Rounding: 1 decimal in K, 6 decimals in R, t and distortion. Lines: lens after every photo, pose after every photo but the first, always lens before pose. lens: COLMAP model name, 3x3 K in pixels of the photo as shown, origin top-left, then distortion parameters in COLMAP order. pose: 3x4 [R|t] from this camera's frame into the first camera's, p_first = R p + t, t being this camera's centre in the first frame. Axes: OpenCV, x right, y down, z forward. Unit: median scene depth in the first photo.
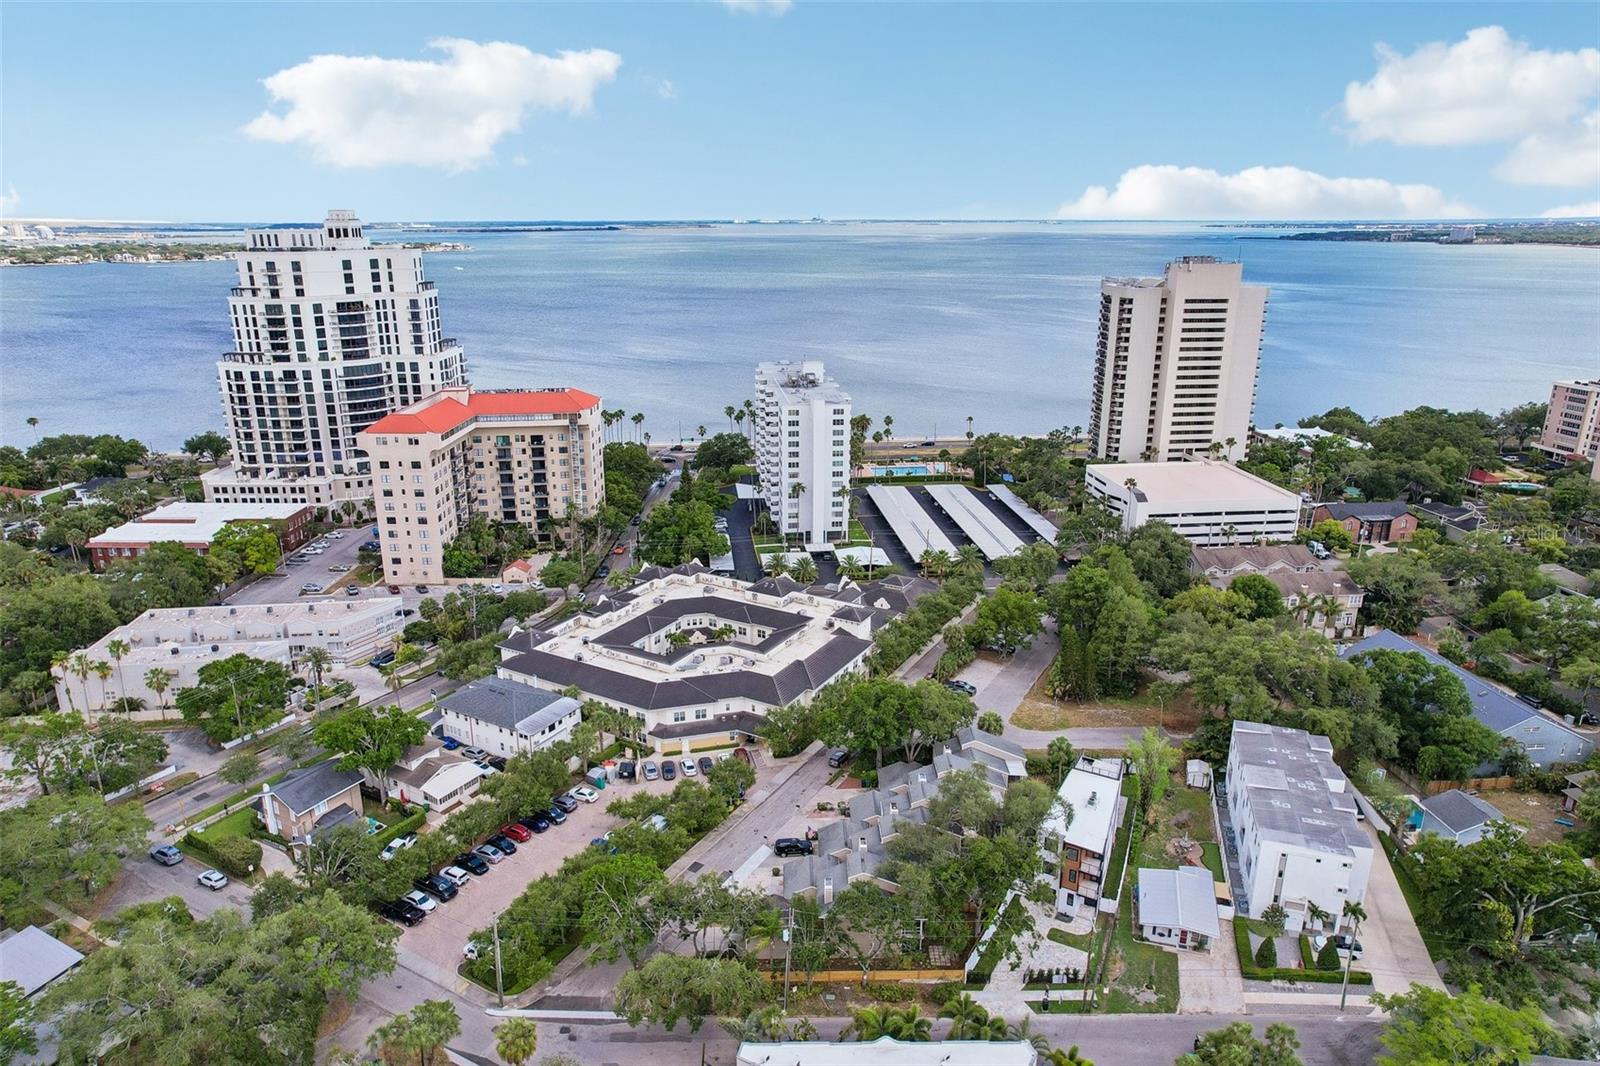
lens RADIAL K [[1010.0, 0, 800.0], [0, 1010.0, 533.0], [0, 0, 1]] dist [-0.009226, -0.000423]
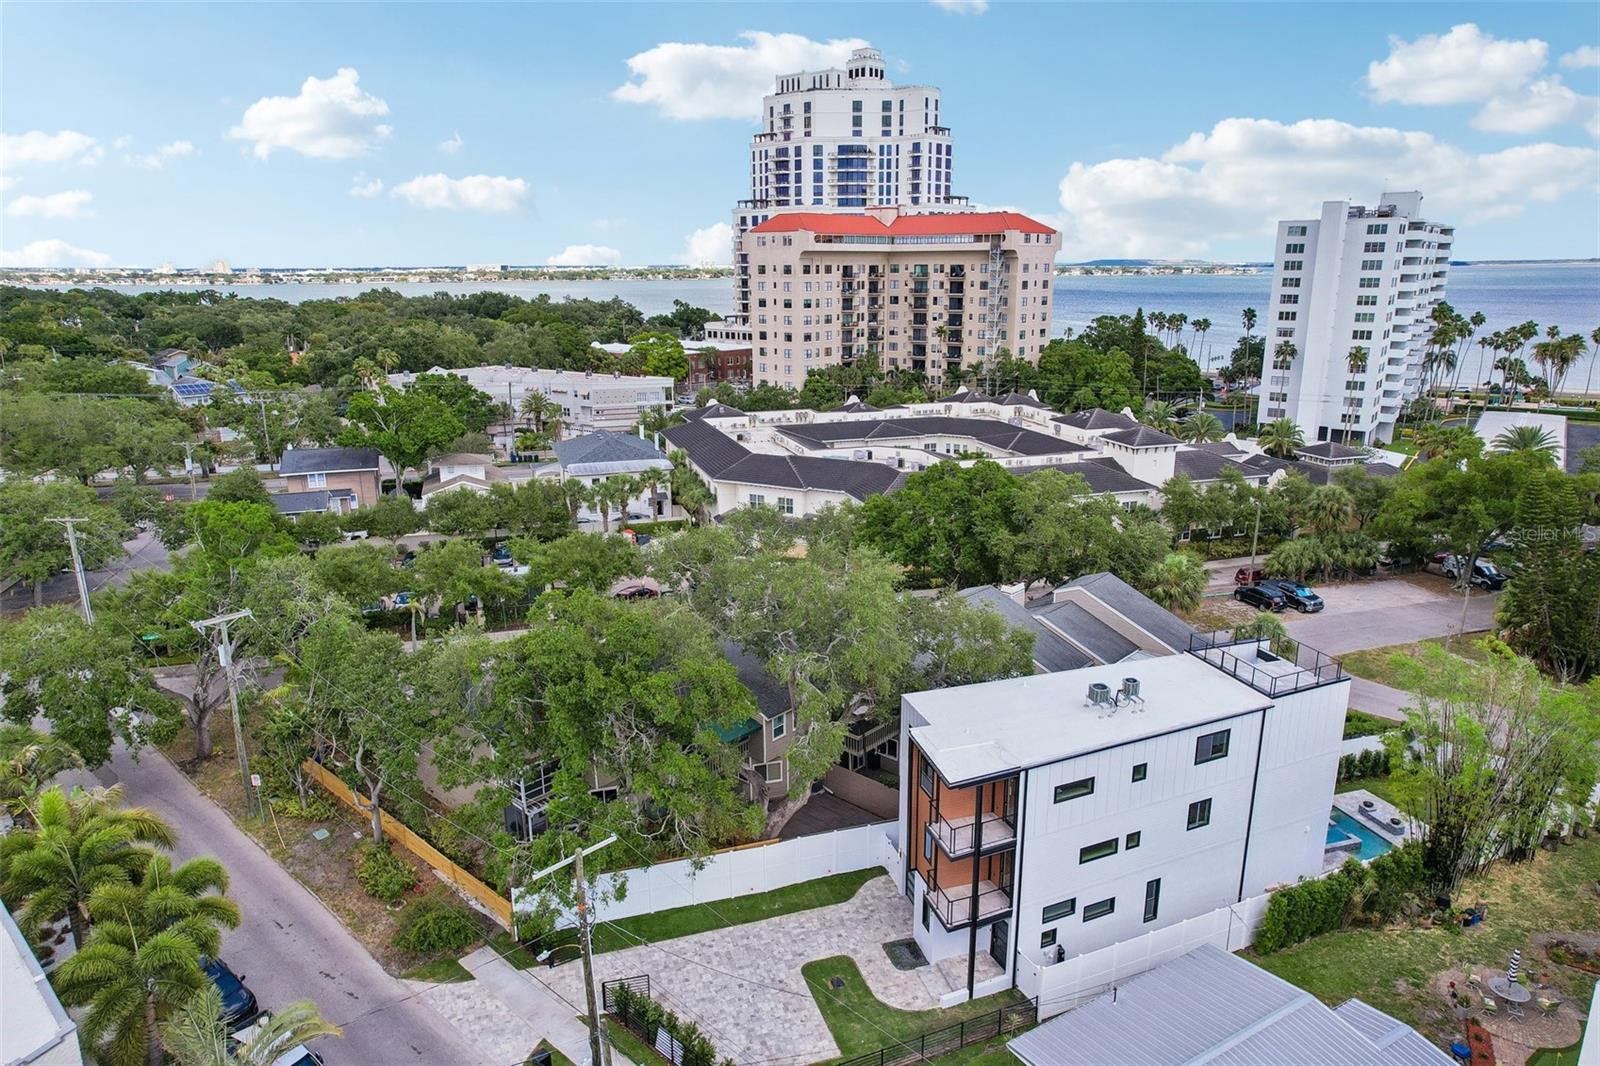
lens RADIAL K [[1015.8, 0, 800.0], [0, 1015.8, 533.0], [0, 0, 1]] dist [-0.030822, 0.059857]
pose [[0.739777, 0.172687, -0.650315, 0.196211], [-0.194901, 0.980065, 0.038537, 0.099404], [0.644006, 0.098238, 0.758687, 0.300781]]
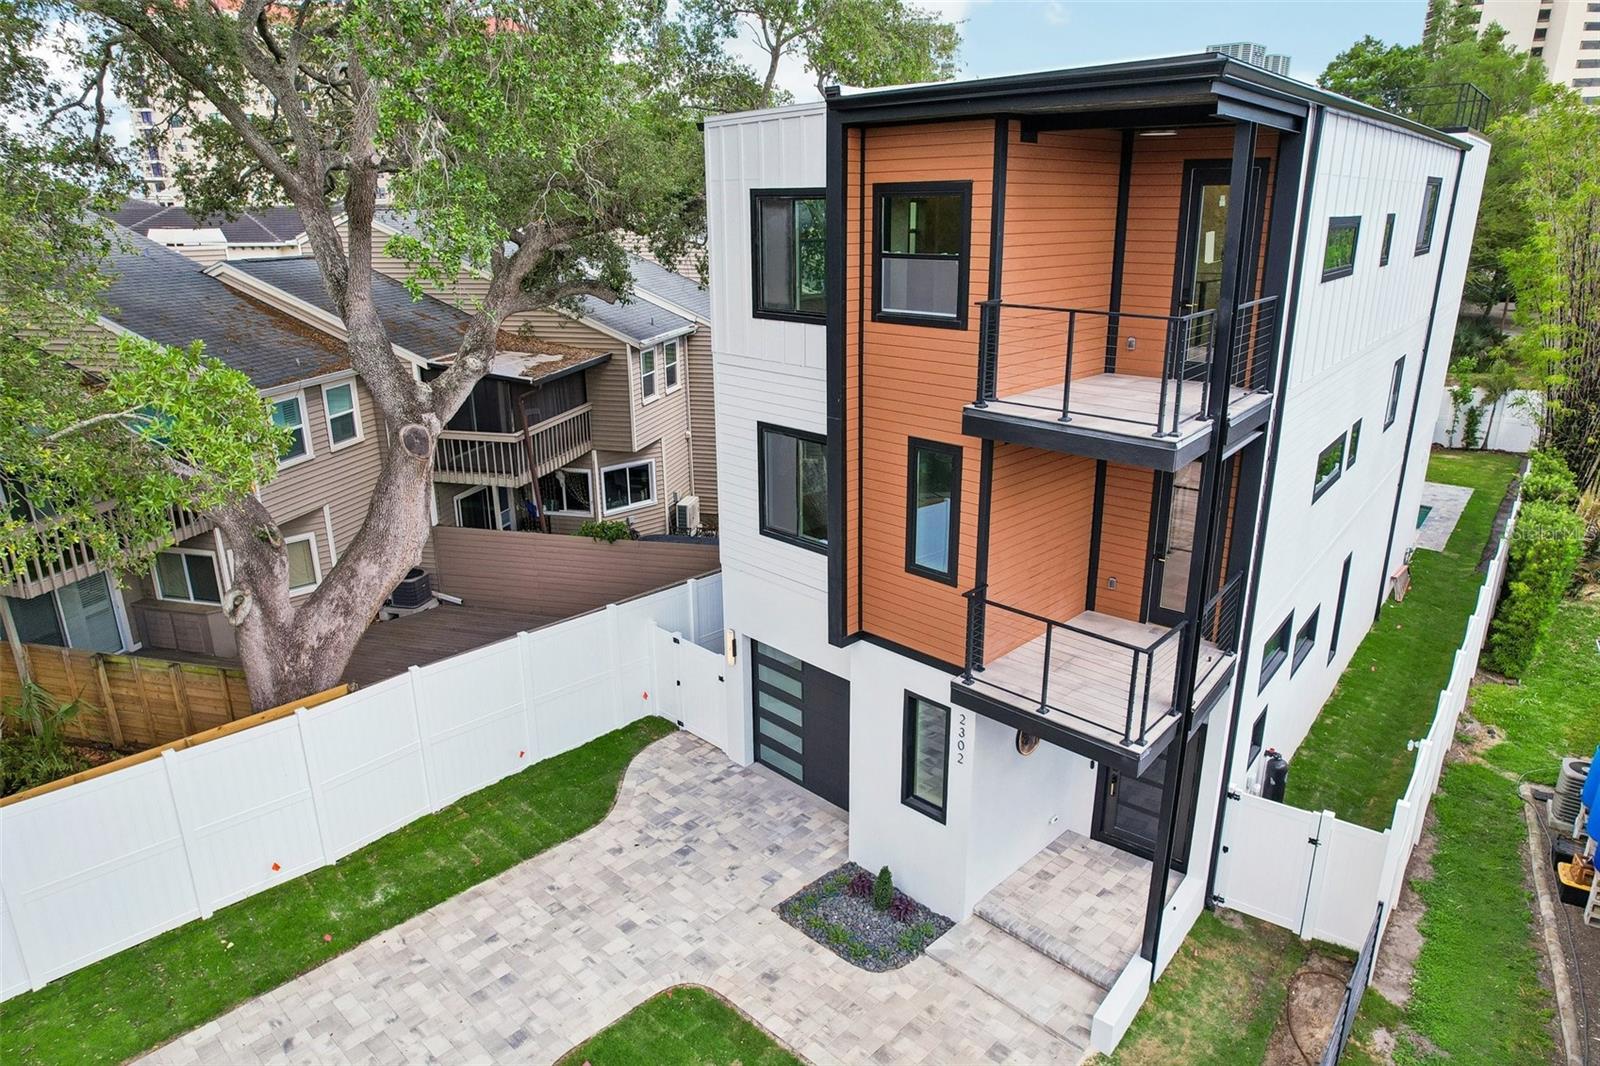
lens RADIAL K [[1037.8, 0, 810.7], [0, 1037.8, 509.7], [0, 0, 1]] dist [-0.033444, 0.000707]
pose [[0.970057, 0.066914, -0.233479, 0.123150], [-0.069212, 0.997601, -0.001652, 0.148786], [0.232808, 0.017762, 0.972360, 0.390991]]
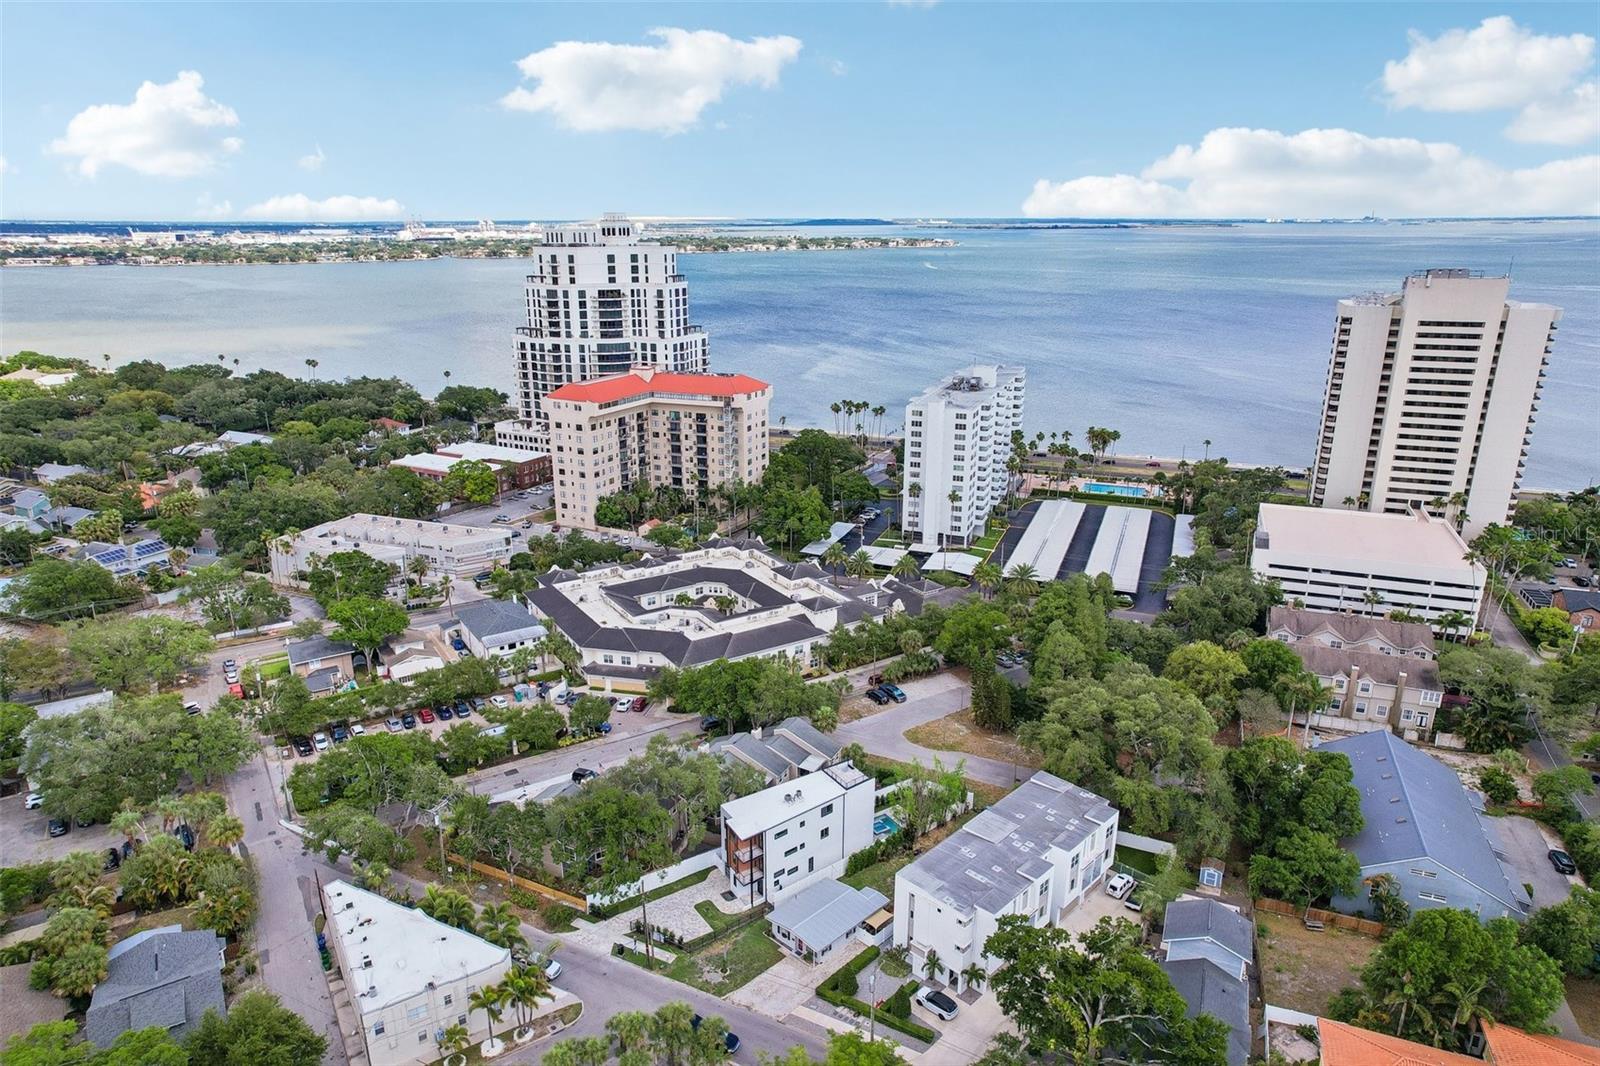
lens RADIAL K [[1010.0, 0, 800.0], [0, 1010.0, 533.0], [0, 0, 1]] dist [-0.009226, -0.000423]
pose [[0.889849, 0.138167, -0.434832, 0.322309], [-0.137134, 0.989971, 0.033929, -0.016707], [0.435159, 0.029439, 0.899872, 0.034011]]
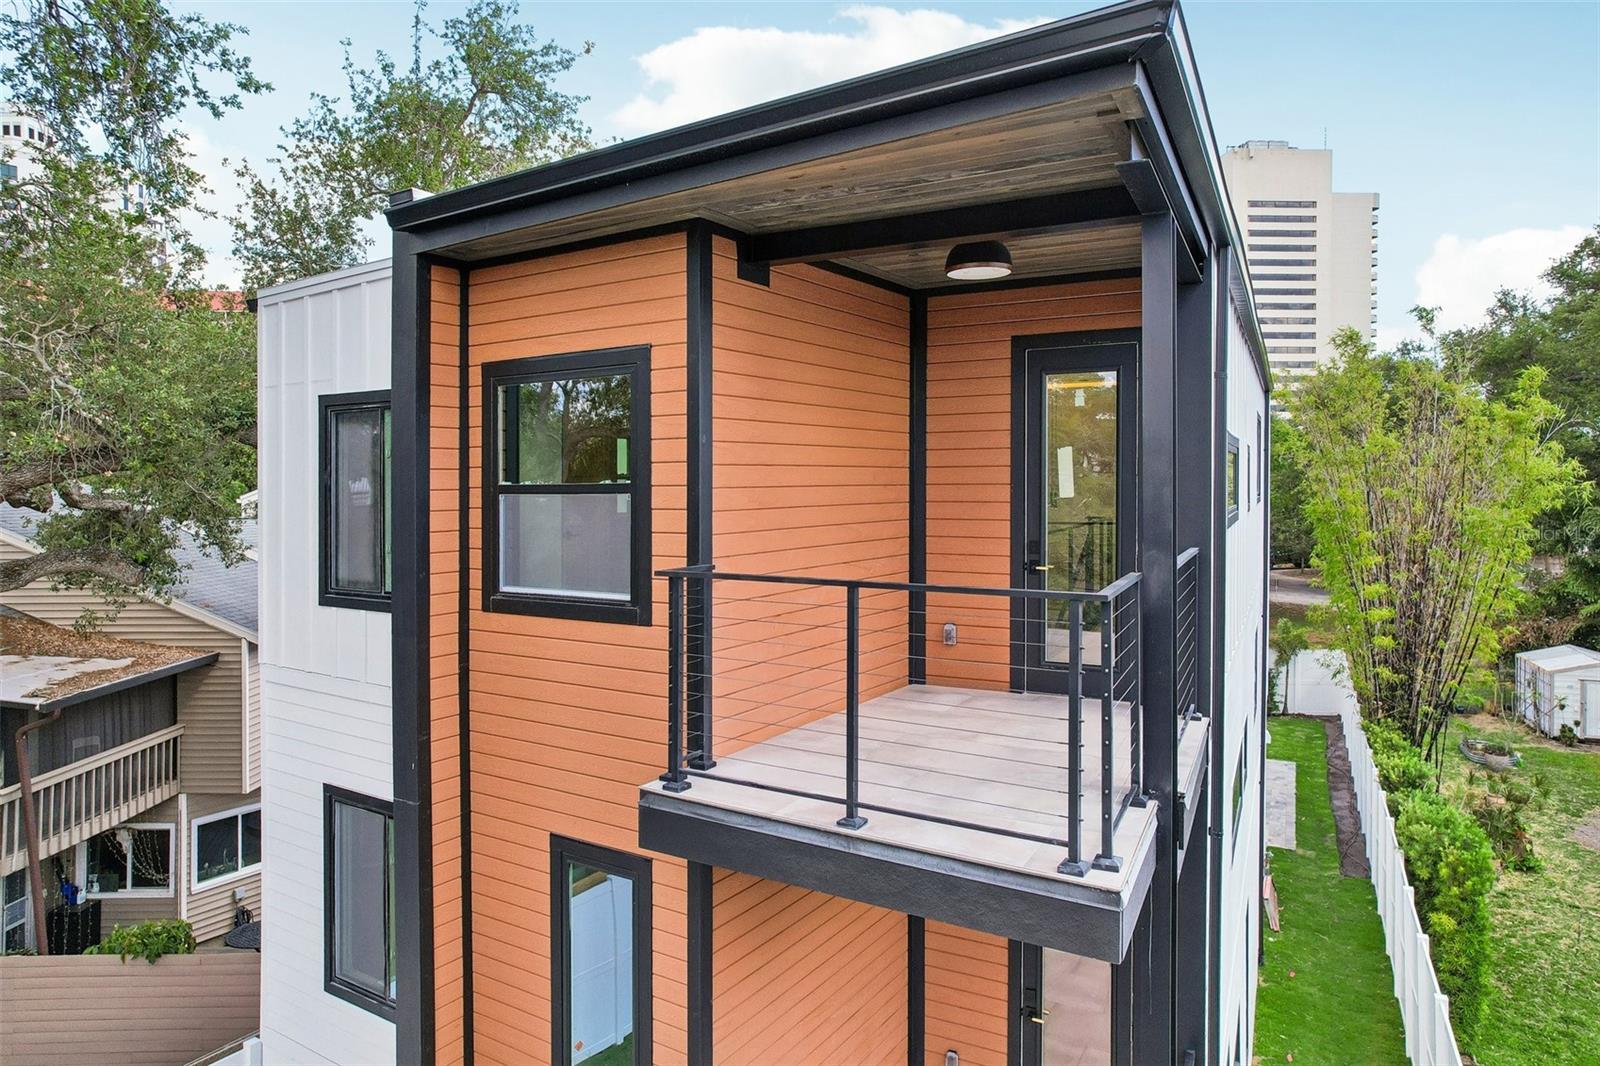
lens RADIAL K [[1036.1, 0, 790.3], [0, 1036.1, 481.1], [0, 0, 1]] dist [-0.002996, 0.025657]
pose [[0.998891, -0.002307, -0.047031, 0.122896], [-0.011585, 0.956060, -0.292941, 0.144399], [0.045641, 0.293161, 0.954973, 0.411997]]
